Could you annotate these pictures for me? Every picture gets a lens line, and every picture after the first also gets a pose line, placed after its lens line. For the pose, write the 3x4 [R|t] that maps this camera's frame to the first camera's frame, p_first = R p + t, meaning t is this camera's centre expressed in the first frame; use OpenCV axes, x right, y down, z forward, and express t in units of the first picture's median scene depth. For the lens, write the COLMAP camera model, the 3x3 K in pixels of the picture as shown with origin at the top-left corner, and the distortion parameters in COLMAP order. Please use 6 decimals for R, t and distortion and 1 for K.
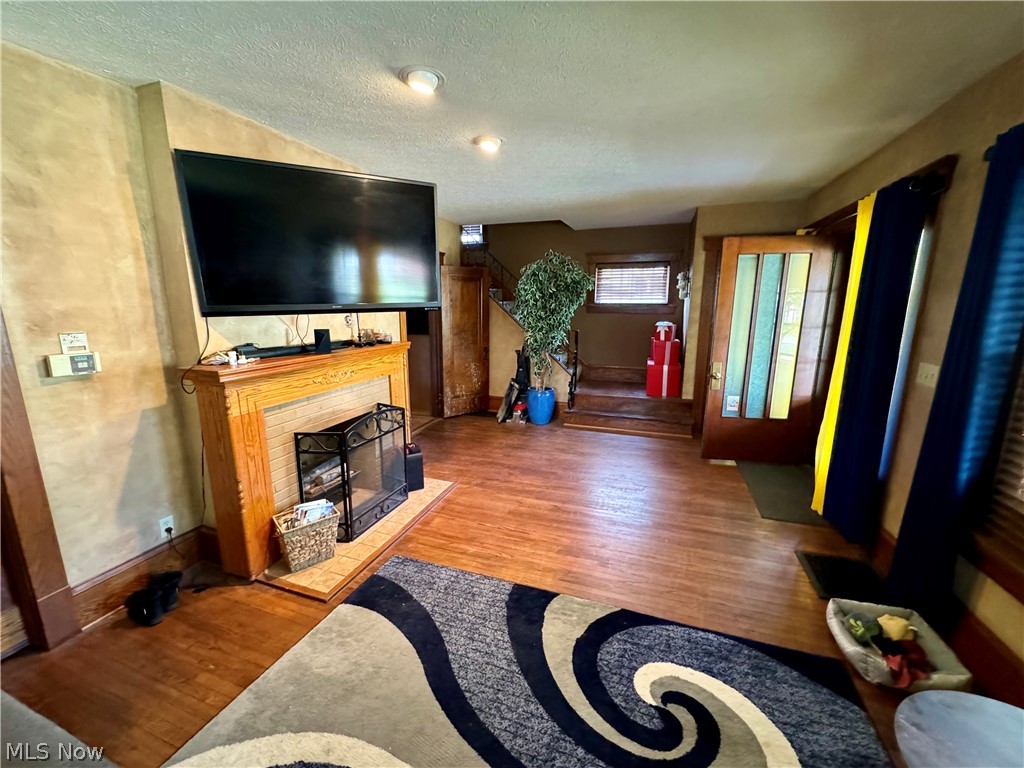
lens RADIAL K [[409.8, 0, 510.6], [0, 409.8, 381.7], [0, 0, 1]] dist [0.000785, 0.000979]
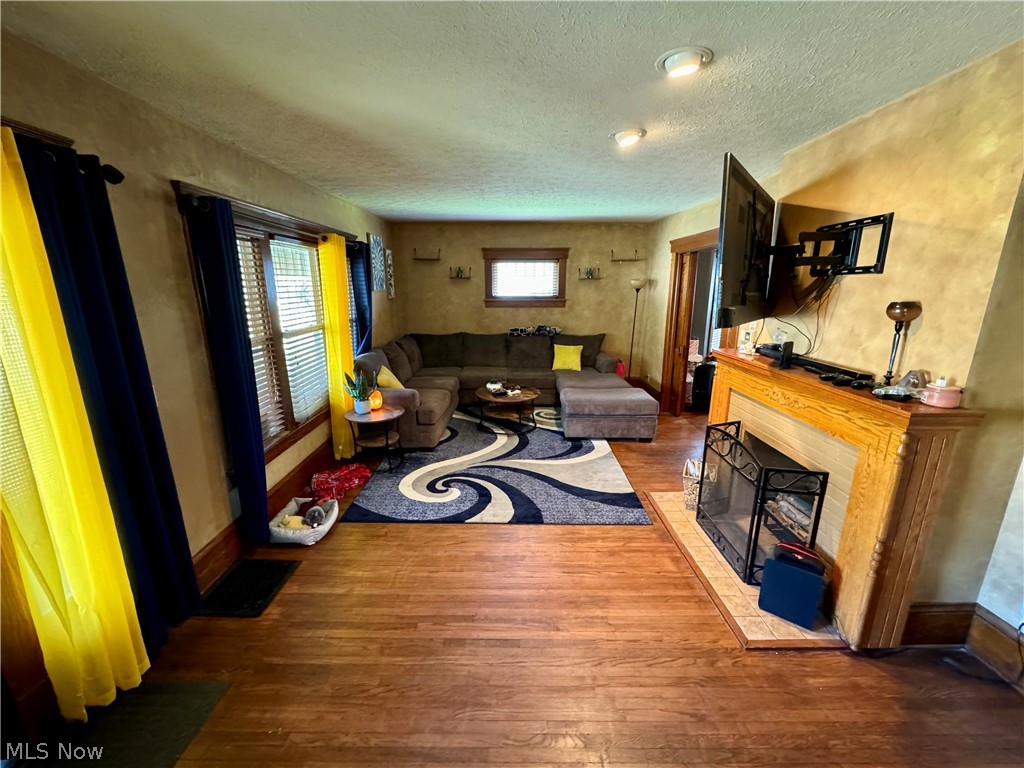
lens RADIAL K [[409.8, 0, 512.2], [0, 409.8, 381.4], [0, 0, 1]] dist [0.000785, 0.000979]
pose [[-0.940614, 0.079146, -0.330122, 0.512529], [-0.064697, 0.912827, 0.403188, -0.453527], [0.333255, 0.400603, -0.853498, 1.940289]]
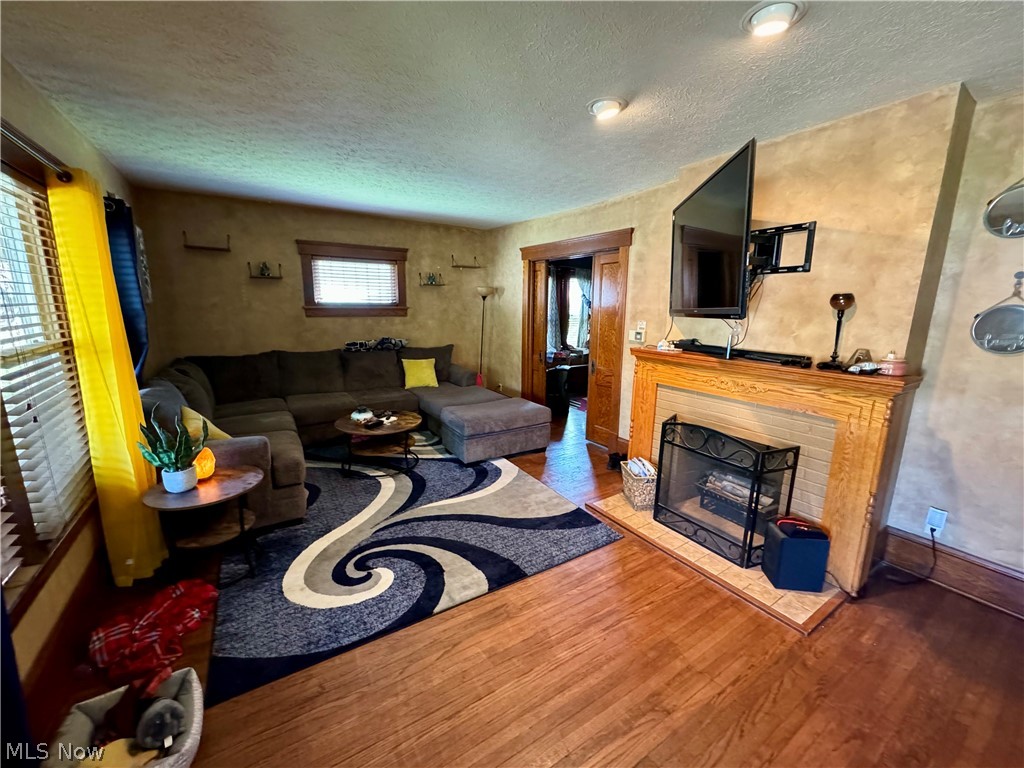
lens RADIAL K [[409.8, 0, 511.8], [0, 409.8, 381.4], [0, 0, 1]] dist [0.000785, 0.000979]
pose [[-0.608556, 0.141375, -0.780815, 0.790776], [-0.165244, 0.939850, 0.298959, -0.278211], [0.776115, 0.310959, -0.548590, 1.410075]]
